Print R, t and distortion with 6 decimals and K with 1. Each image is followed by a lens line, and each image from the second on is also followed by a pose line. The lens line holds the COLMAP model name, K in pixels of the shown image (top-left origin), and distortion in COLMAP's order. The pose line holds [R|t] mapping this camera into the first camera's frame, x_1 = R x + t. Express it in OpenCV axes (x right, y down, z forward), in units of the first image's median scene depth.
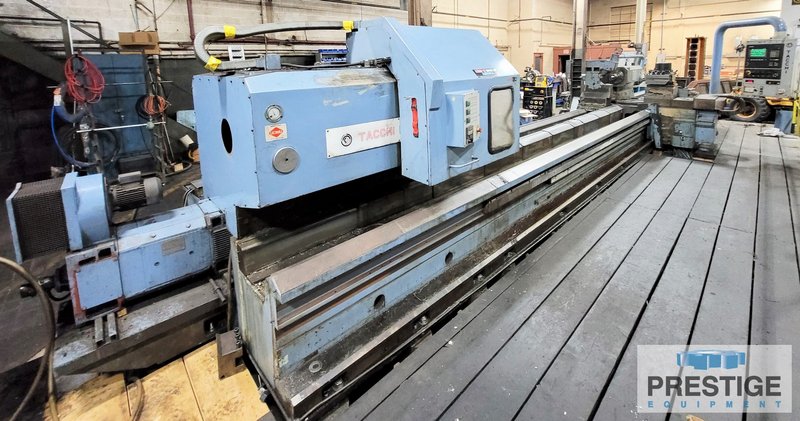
lens RADIAL K [[344.6, 0, 419.9], [0, 344.6, 111.0], [0, 0, 1]] dist [-0.002657, 0.000117]
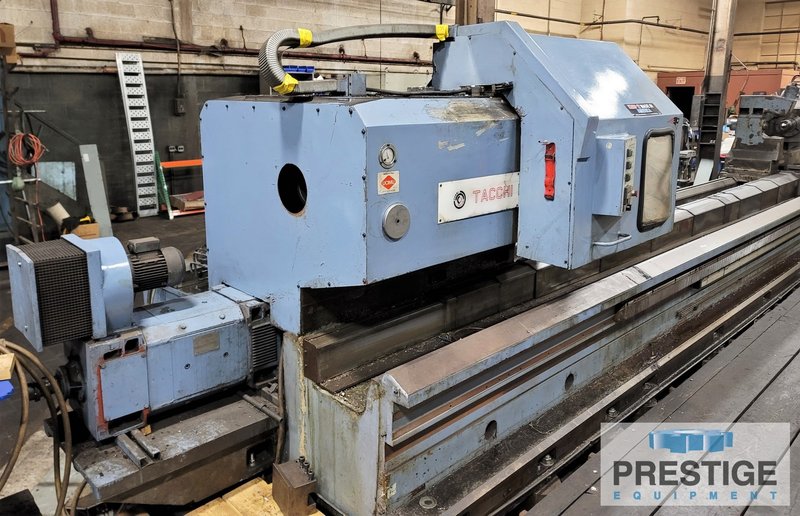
lens RADIAL K [[606.8, 0, 401.5], [0, 606.8, 216.3], [0, 0, 1]] dist [0.045766, -0.004165]
pose [[0.999587, 0.028523, 0.003456, -0.305249], [-0.028677, 0.997858, 0.058797, 0.044403], [-0.001772, -0.058872, 0.998264, -0.219678]]
